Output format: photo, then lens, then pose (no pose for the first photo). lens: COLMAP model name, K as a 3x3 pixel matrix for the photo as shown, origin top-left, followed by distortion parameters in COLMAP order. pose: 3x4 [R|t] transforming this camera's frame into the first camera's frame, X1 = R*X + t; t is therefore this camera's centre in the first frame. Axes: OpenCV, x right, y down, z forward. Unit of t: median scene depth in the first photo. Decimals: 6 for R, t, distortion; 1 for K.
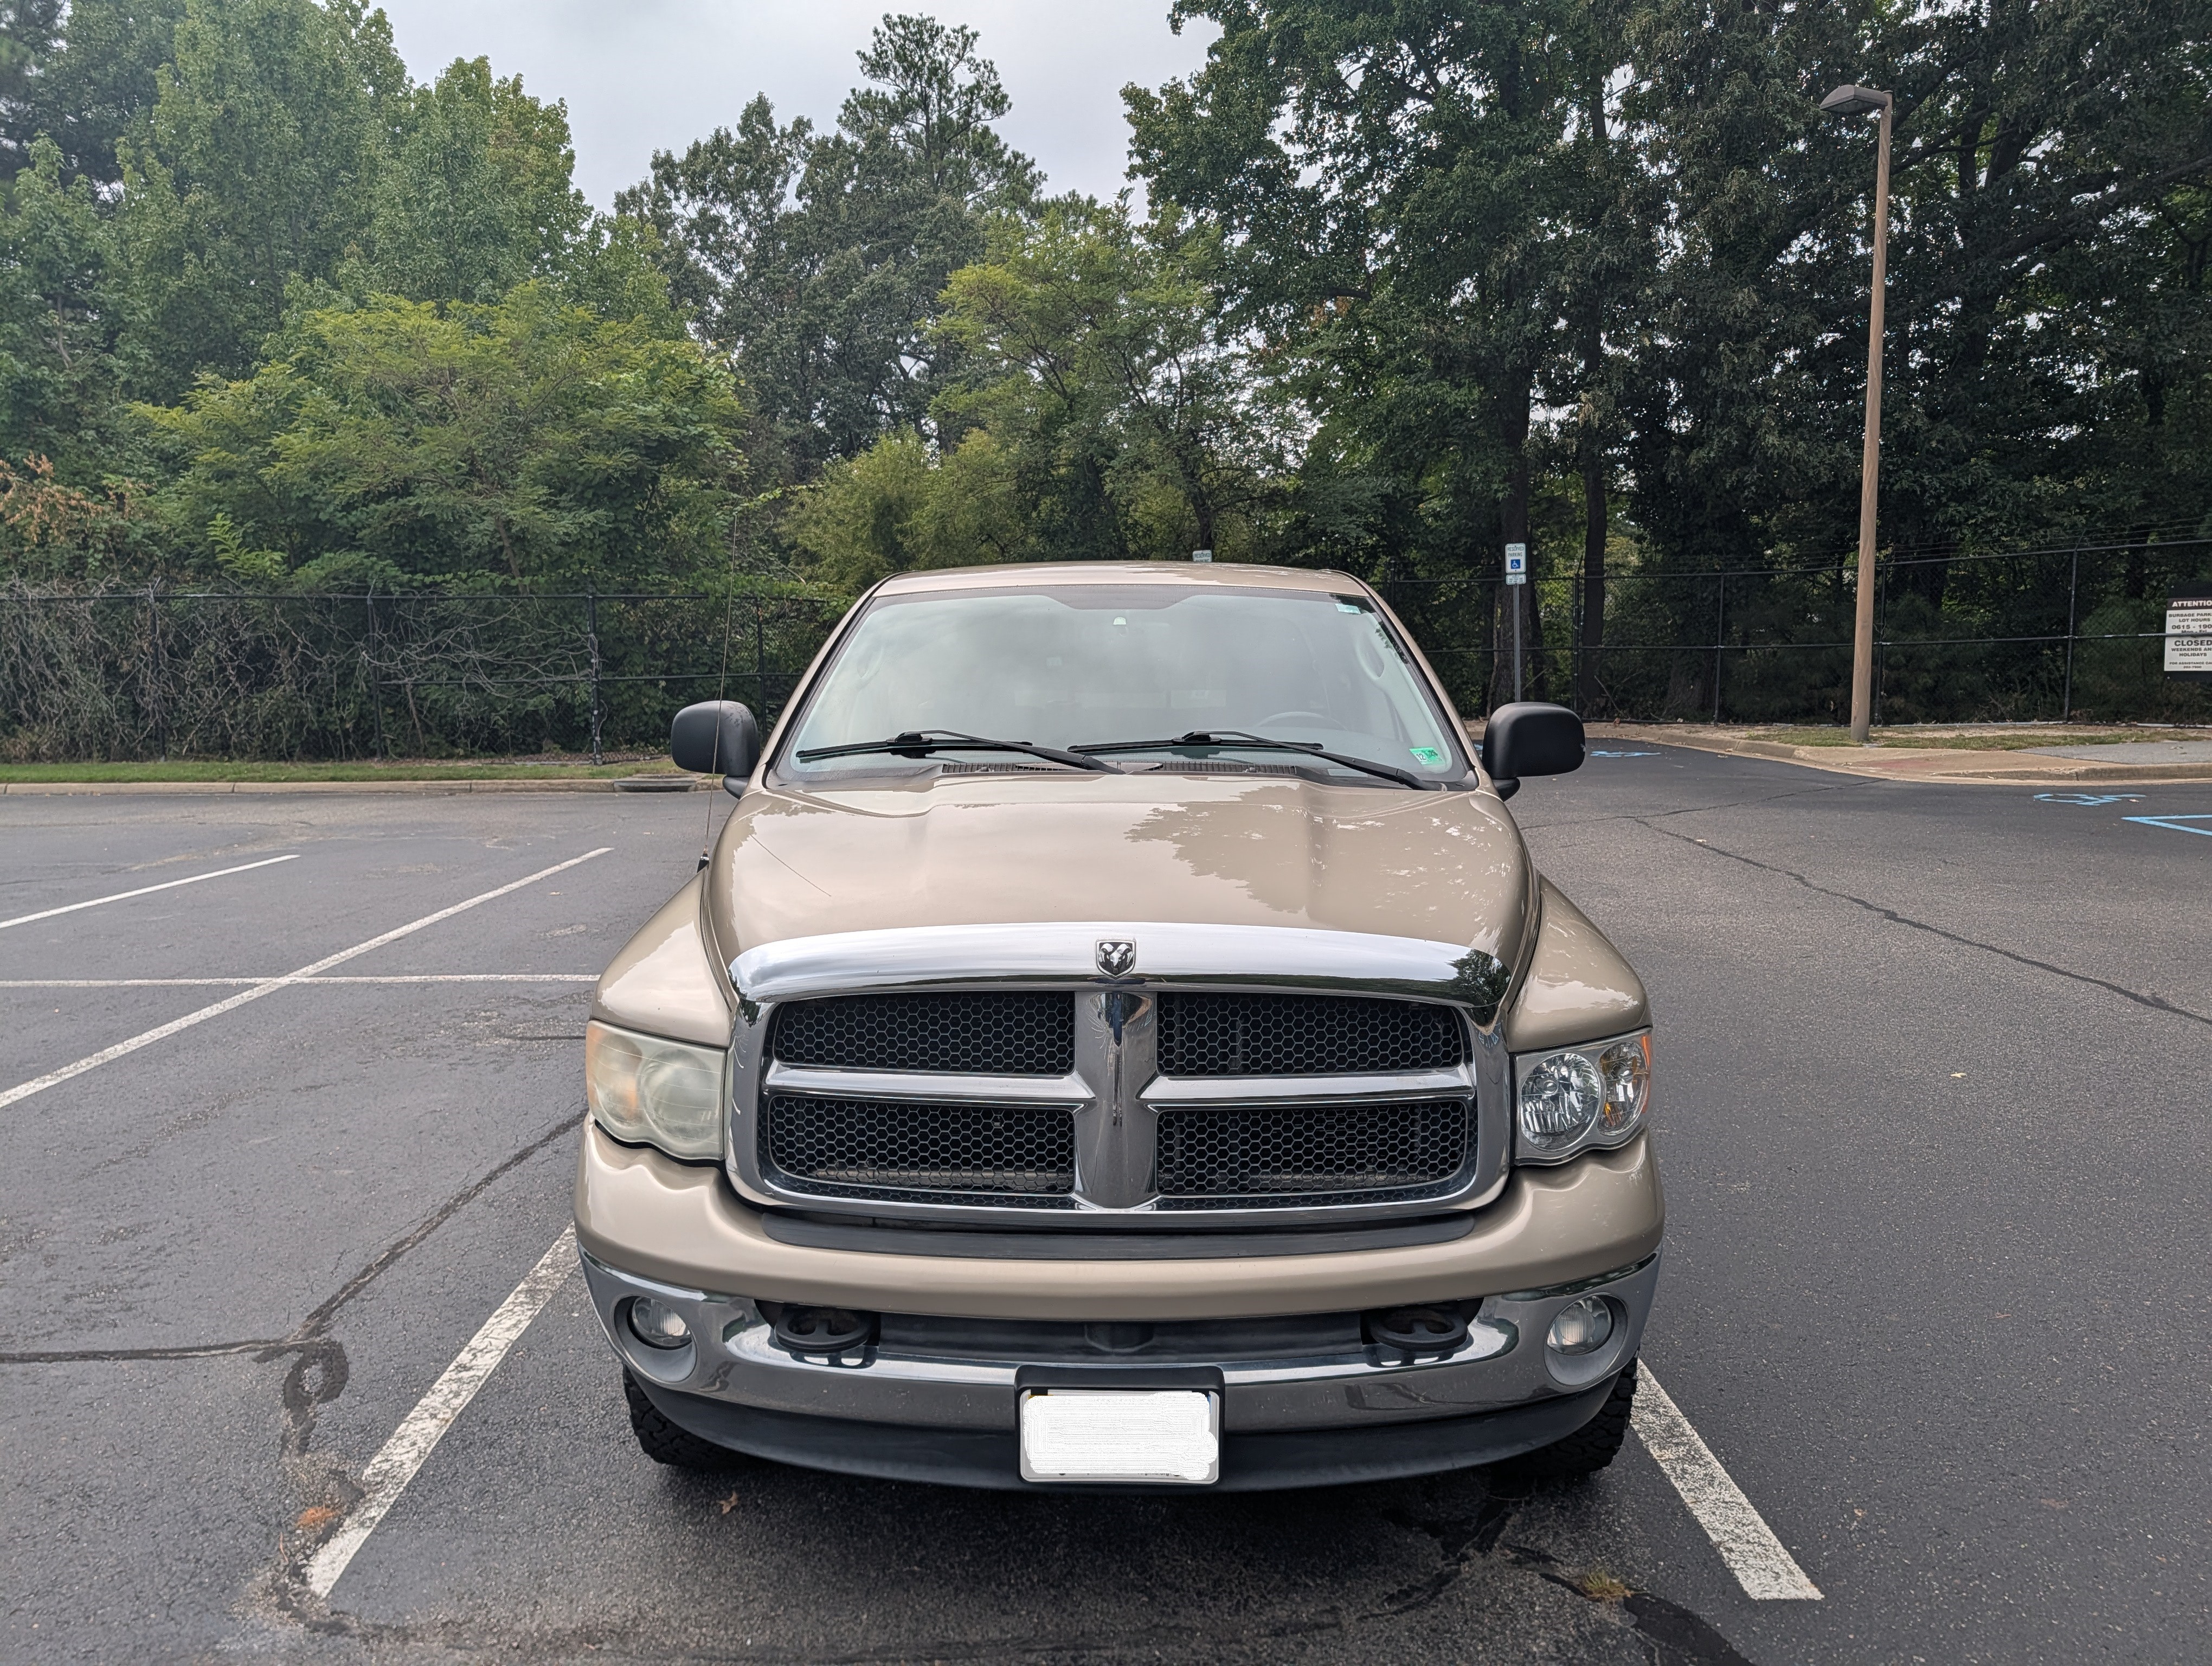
lens RADIAL K [[1601.3, 0, 1073.7], [0, 1601.3, 831.0], [0, 0, 1]] dist [0.004087, 0.001372]
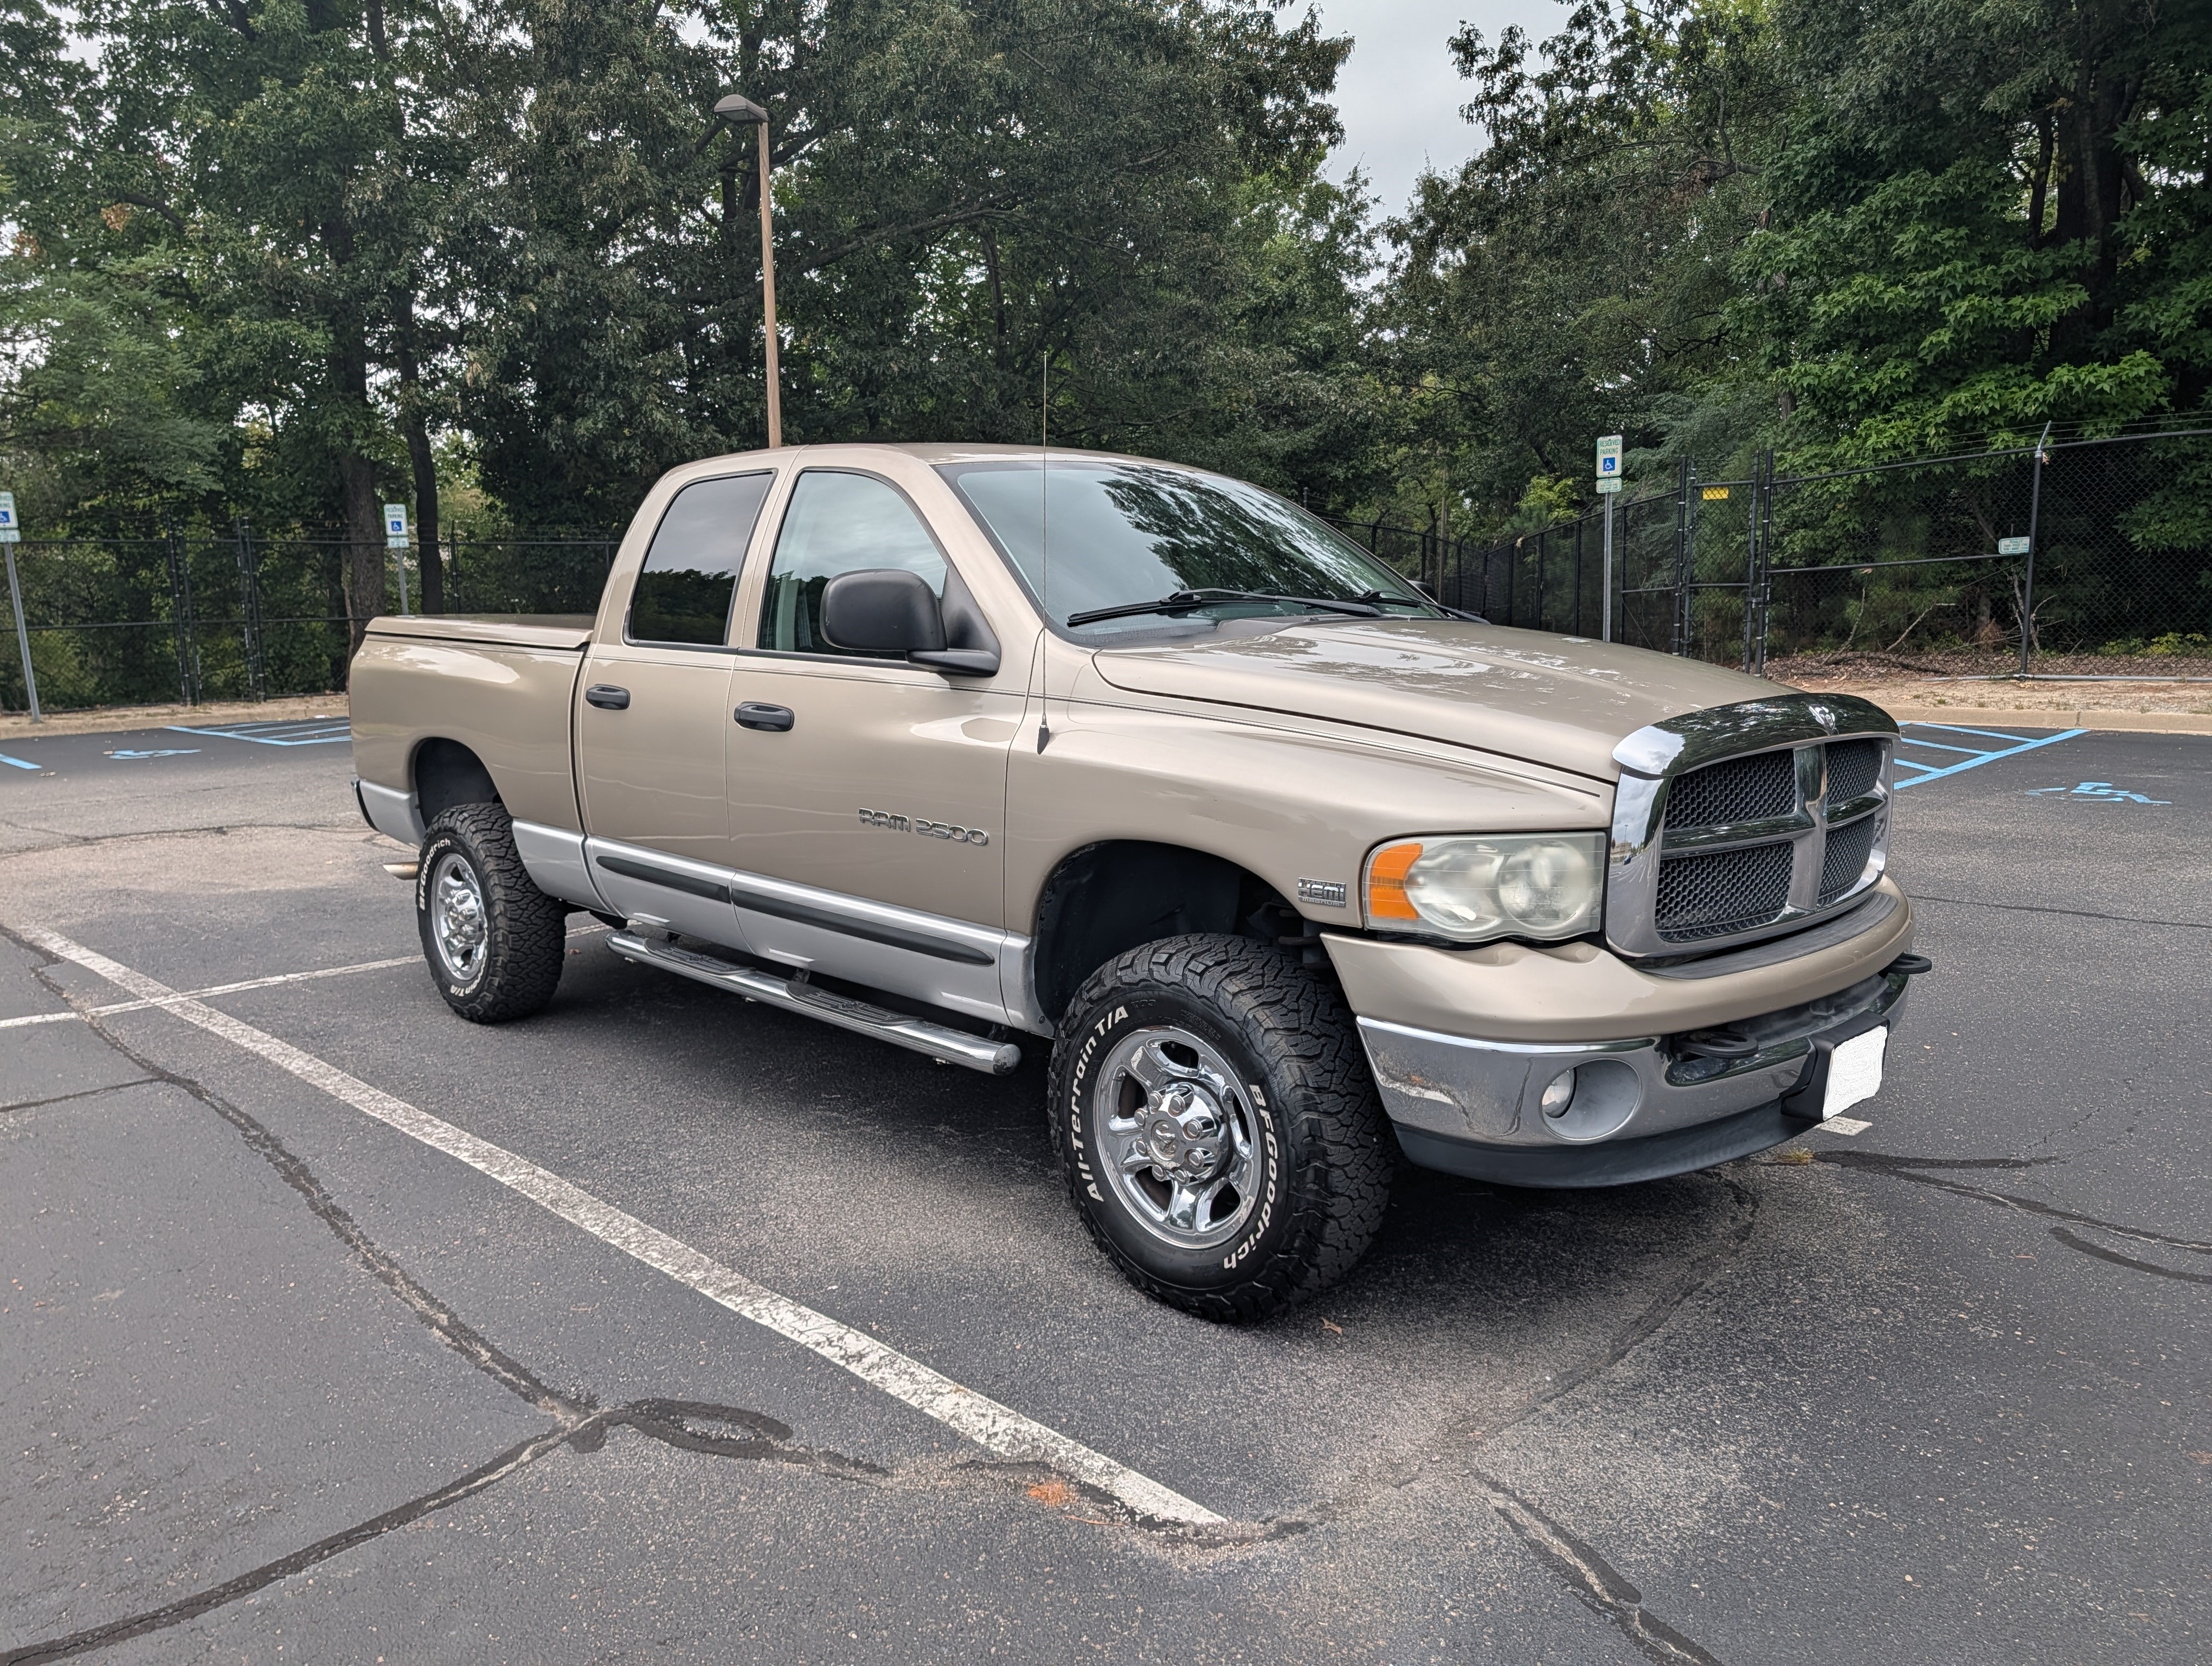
lens RADIAL K [[1603.5, 0, 1091.9], [0, 1603.5, 835.1], [0, 0, 1]] dist [0.012428, -0.006067]
pose [[0.694949, -0.098284, 0.712311, -0.827034], [0.090417, 0.994696, 0.049035, 0.034820], [-0.713352, 0.030329, 0.700149, 0.307501]]
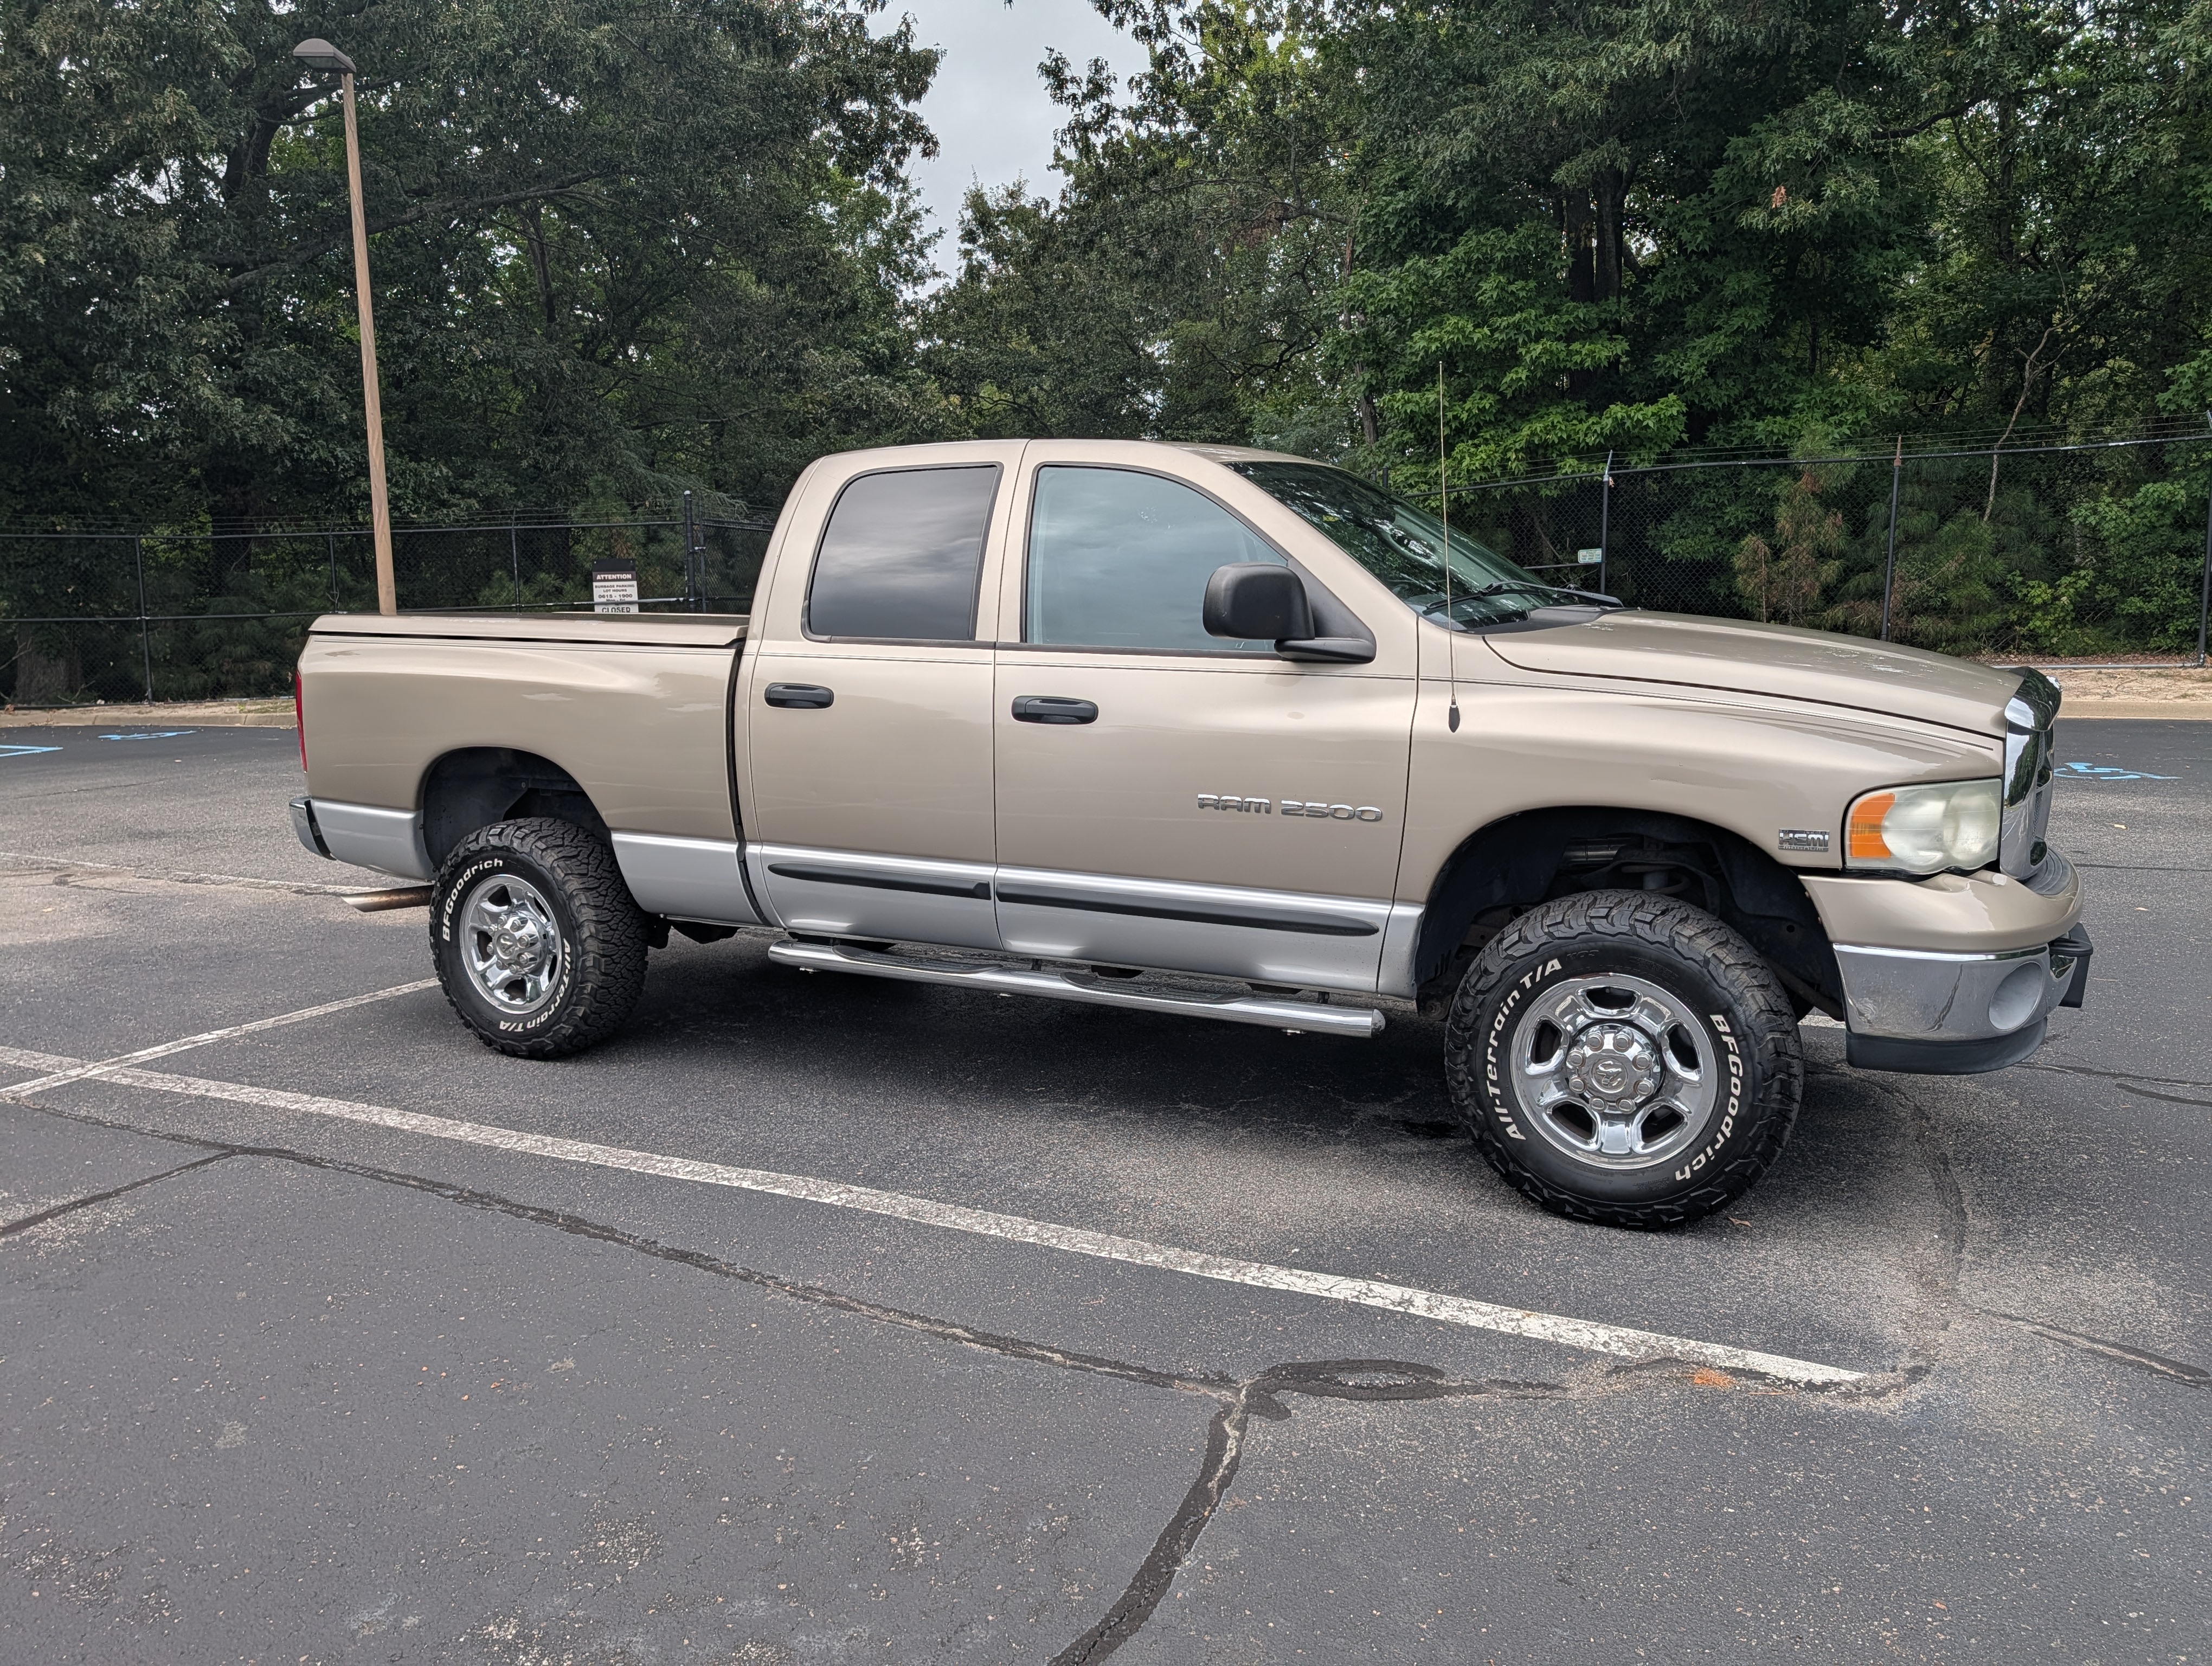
lens RADIAL K [[1596.1, 0, 1137.2], [0, 1596.1, 838.4], [0, 0, 1]] dist [0.009459, -0.000414]
pose [[0.418224, -0.125512, 0.899631, -1.152482], [0.117207, 0.989585, 0.083574, -0.007985], [-0.900750, 0.070490, 0.428579, 0.707448]]
